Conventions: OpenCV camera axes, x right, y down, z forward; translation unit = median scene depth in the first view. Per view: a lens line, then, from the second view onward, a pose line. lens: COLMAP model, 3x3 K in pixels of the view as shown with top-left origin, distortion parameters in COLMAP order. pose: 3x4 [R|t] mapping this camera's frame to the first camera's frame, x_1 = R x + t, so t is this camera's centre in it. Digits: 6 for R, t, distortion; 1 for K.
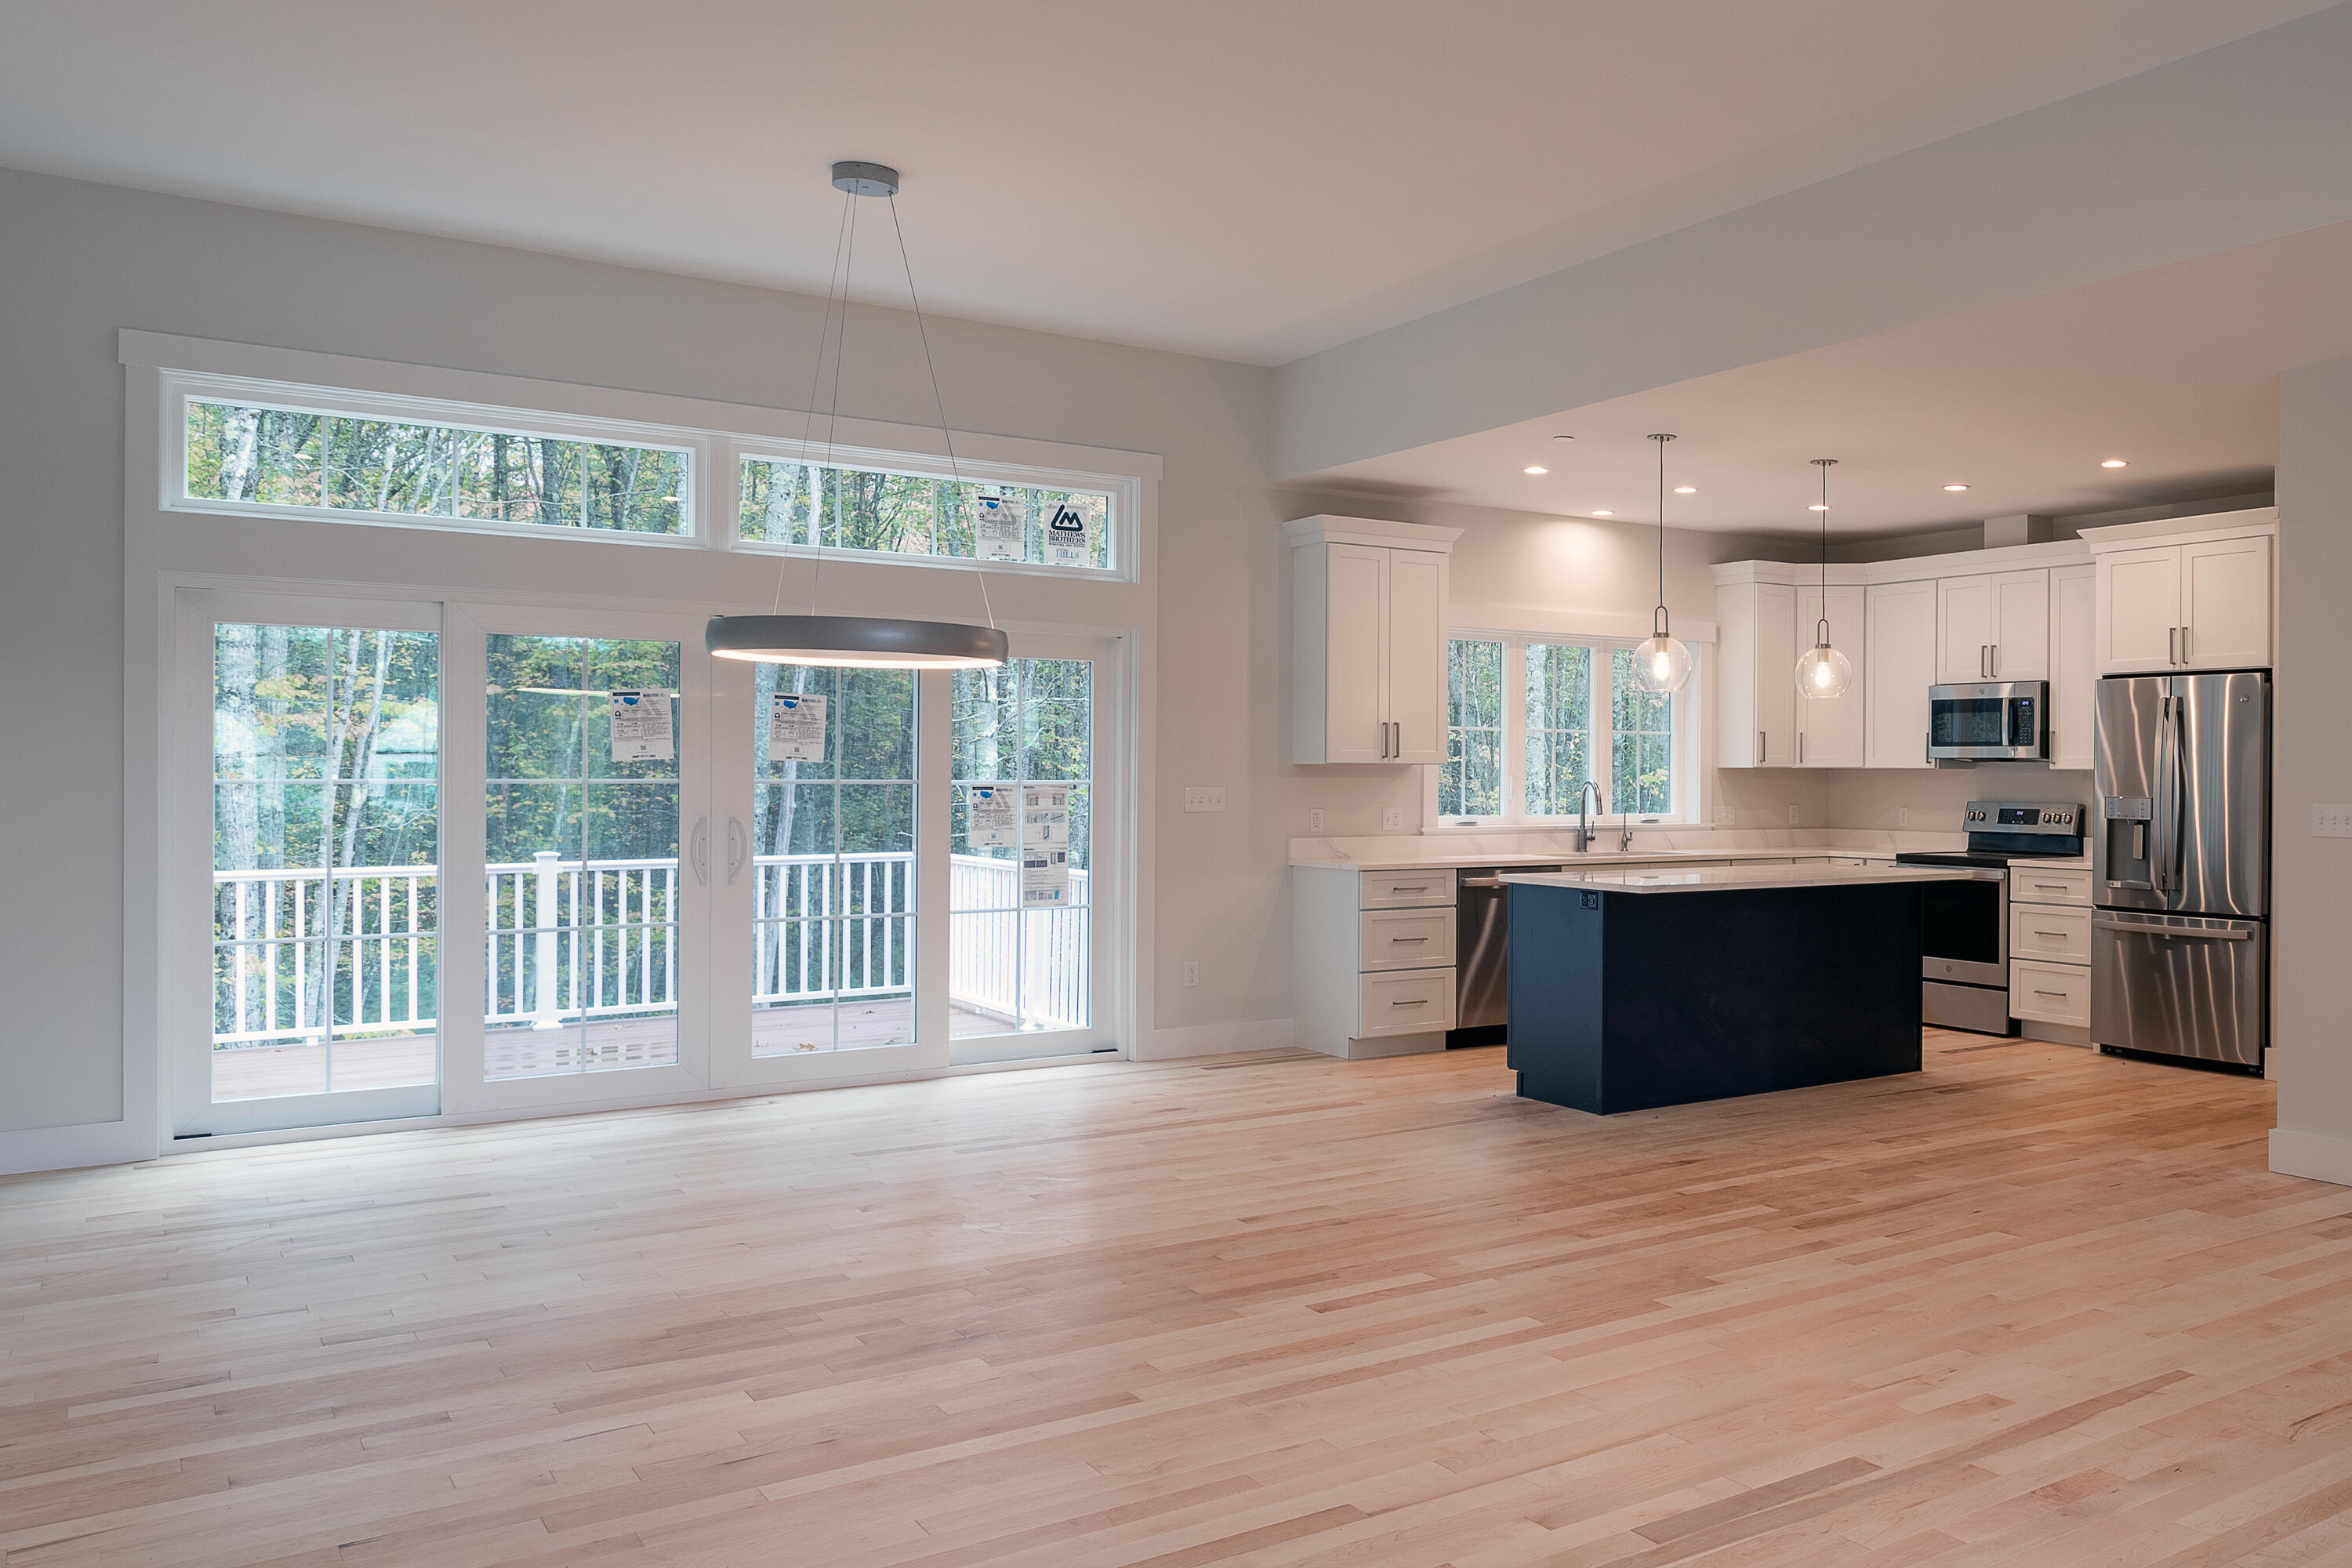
lens RADIAL K [[1567.9, 0, 1386.5], [0, 1567.9, 763.9], [0, 0, 1]] dist [-0.001279, 0.002818]
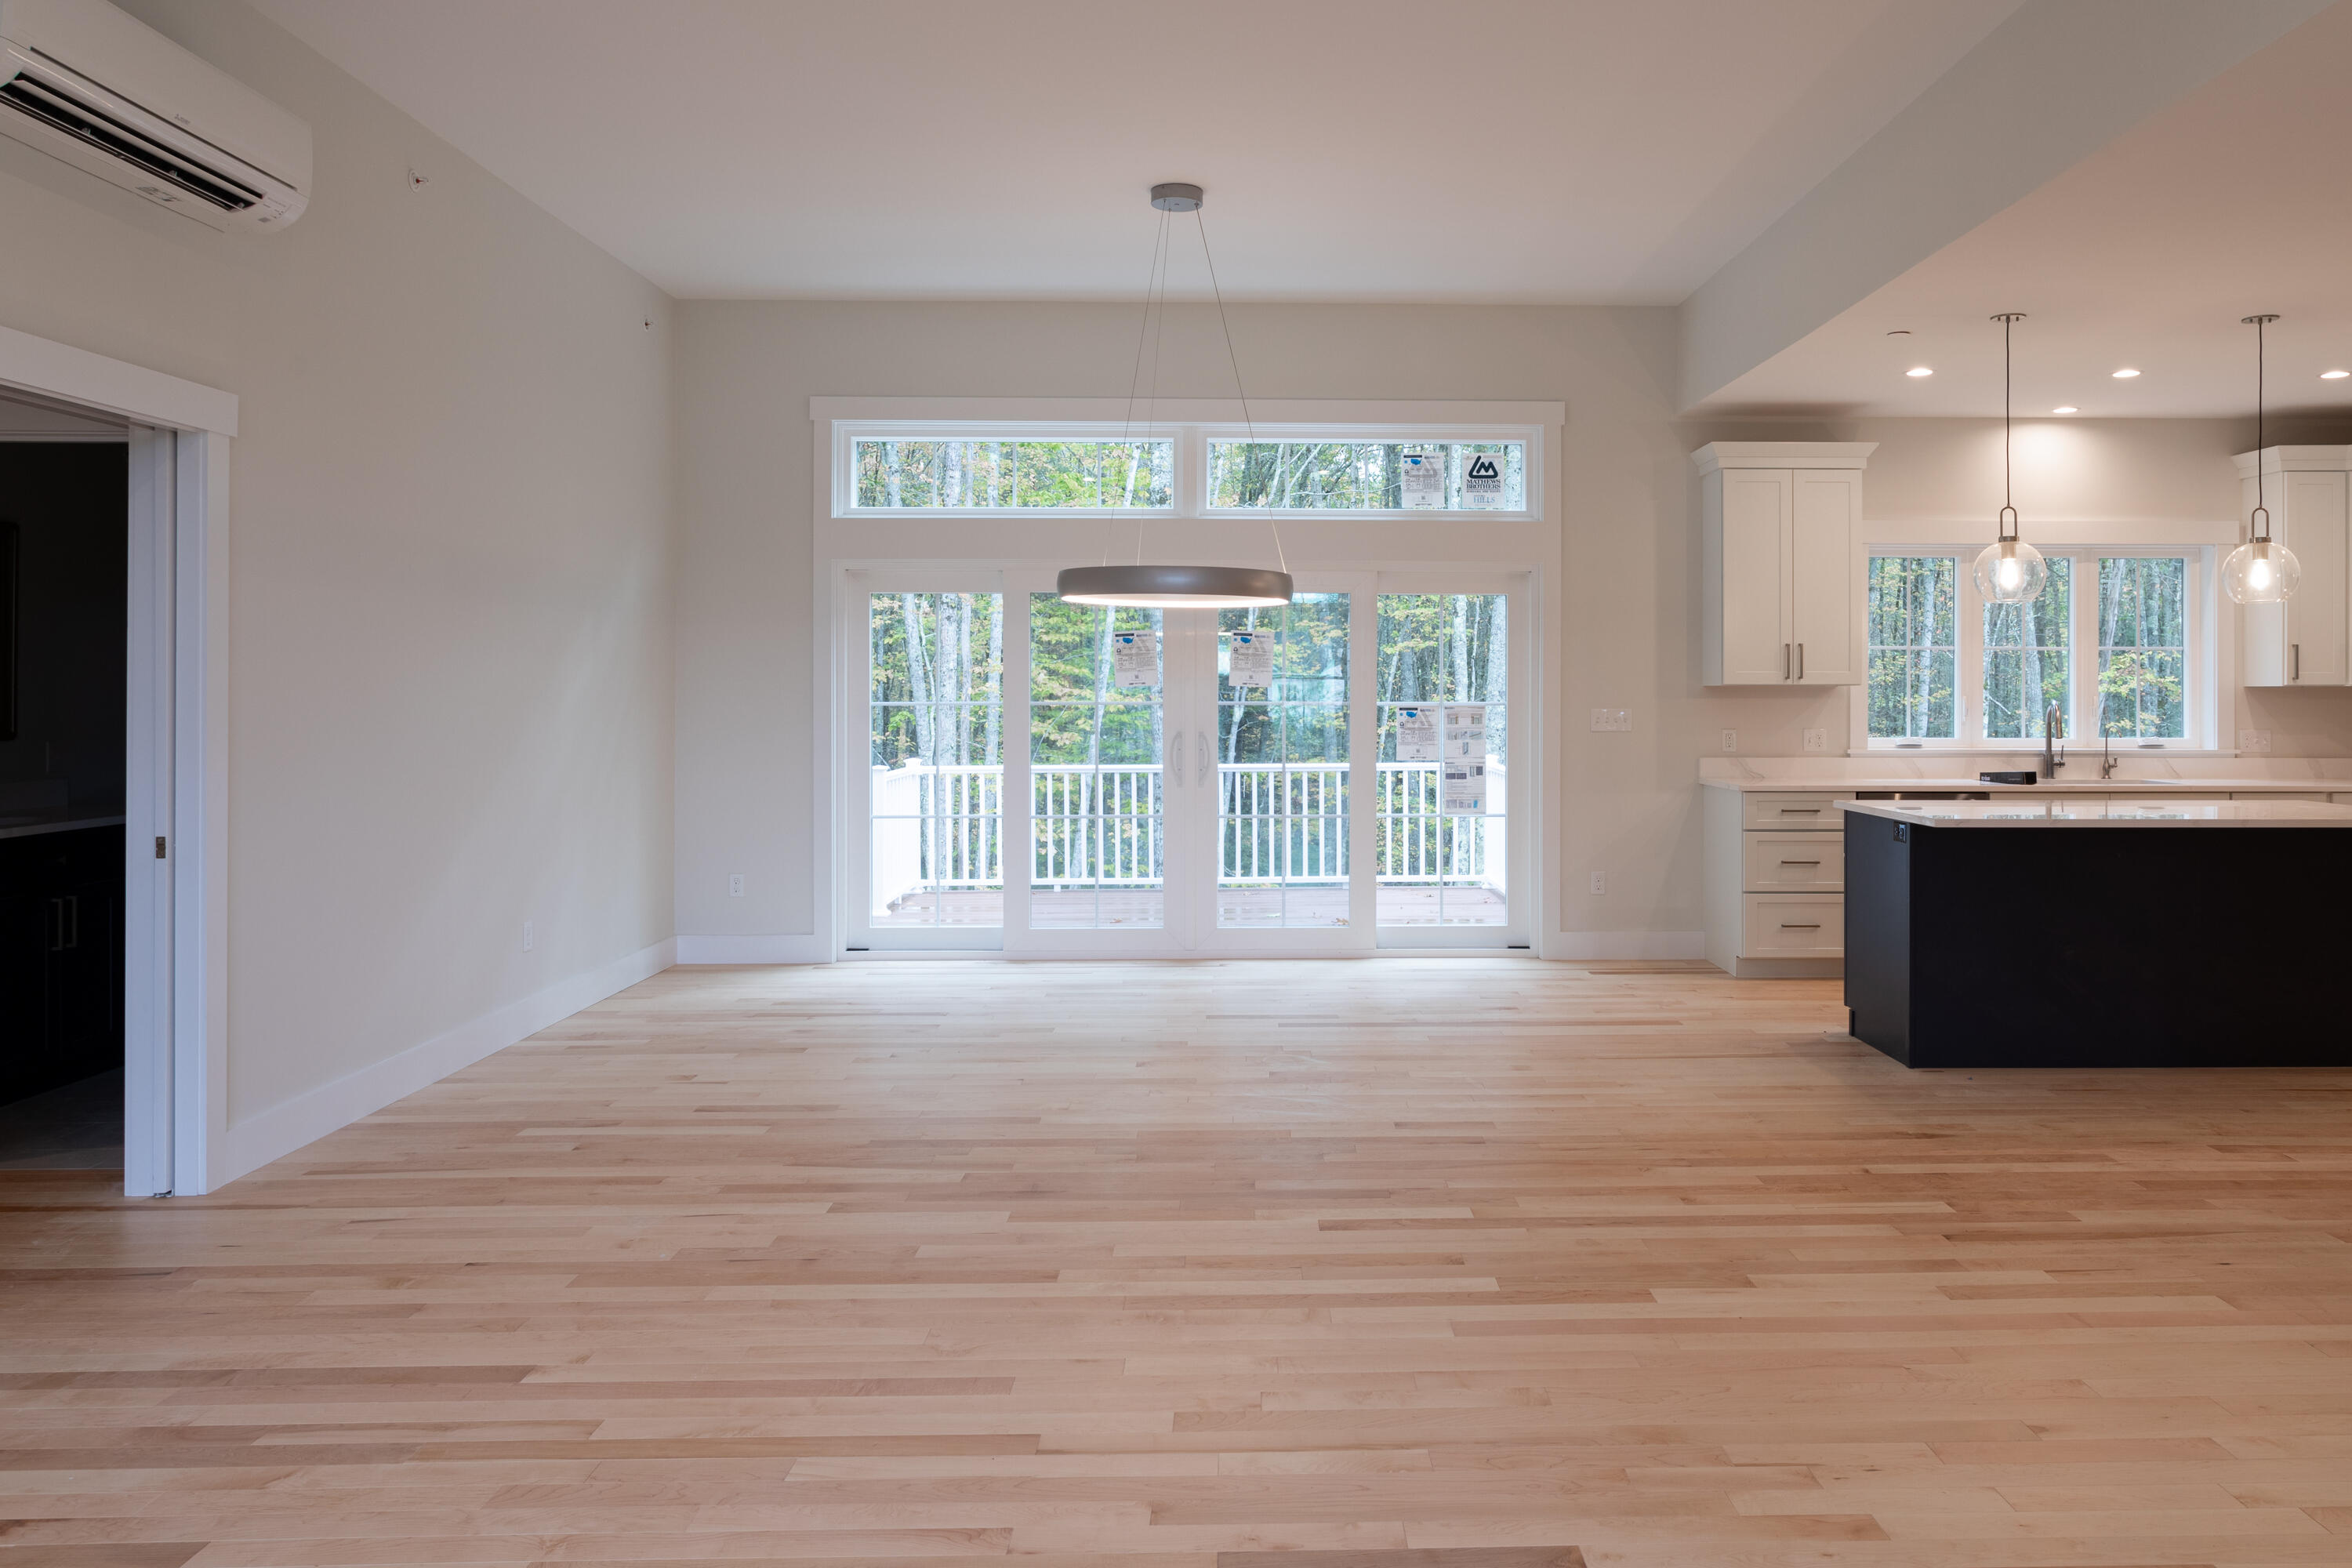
lens RADIAL K [[1345.2, 0, 1319.5], [0, 1345.2, 683.3], [0, 0, 1]] dist [-0.005381, 0.004147]
pose [[0.863851, -0.008031, -0.503683, 0.212554], [0.006631, 0.999968, -0.004570, 0.000883], [0.503703, 0.000608, 0.863876, 0.134622]]
